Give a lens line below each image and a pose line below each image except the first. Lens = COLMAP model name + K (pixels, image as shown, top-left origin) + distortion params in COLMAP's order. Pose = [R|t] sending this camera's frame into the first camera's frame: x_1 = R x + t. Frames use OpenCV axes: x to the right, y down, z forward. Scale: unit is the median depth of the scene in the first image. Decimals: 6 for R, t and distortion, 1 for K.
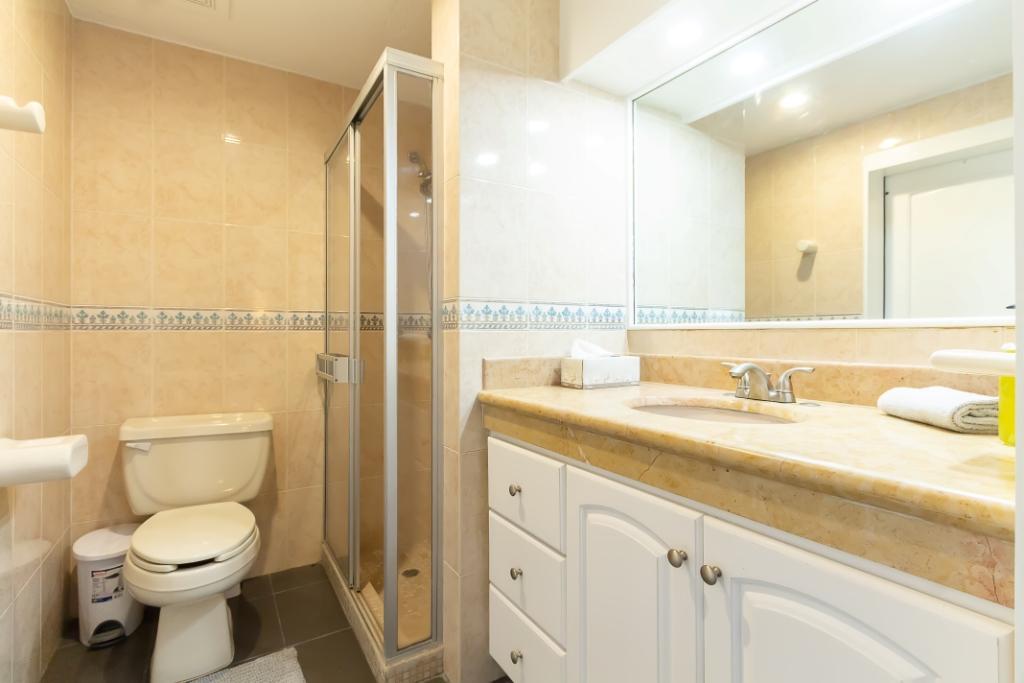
lens RADIAL K [[483.7, 0, 510.4], [0, 483.7, 329.5], [0, 0, 1]] dist [-0.001183, -0.000104]
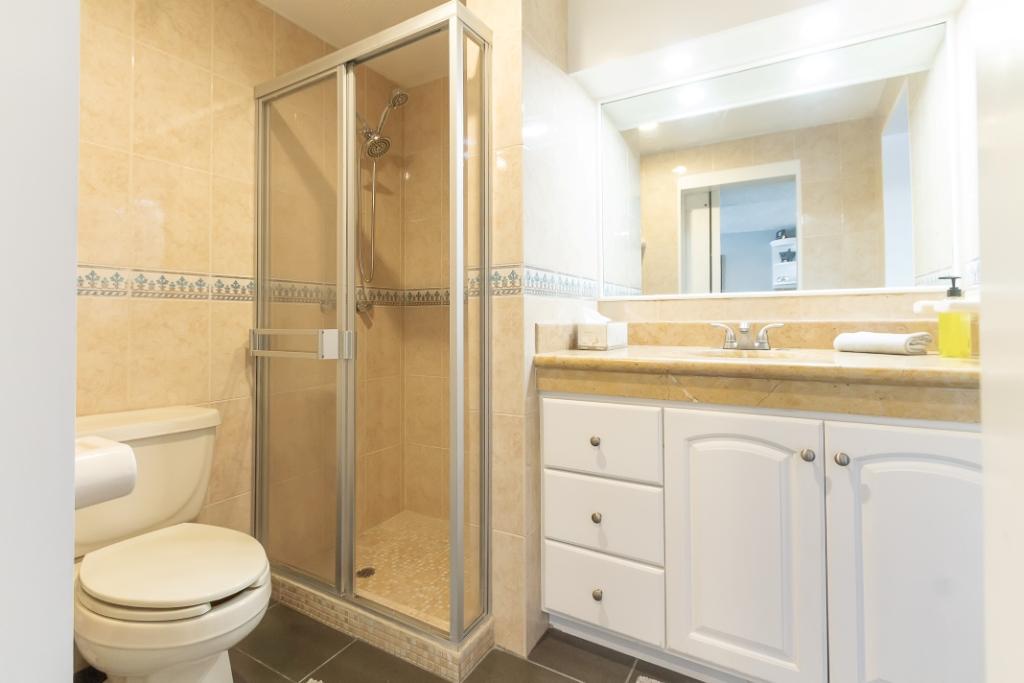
lens RADIAL K [[485.1, 0, 512.4], [0, 485.1, 307.6], [0, 0, 1]] dist [-0.001517, -0.000368]
pose [[0.878464, 0.006956, 0.477757, -0.595608], [0.002615, 0.999809, -0.019365, 0.045576], [-0.477801, 0.018261, 0.878278, 0.107626]]
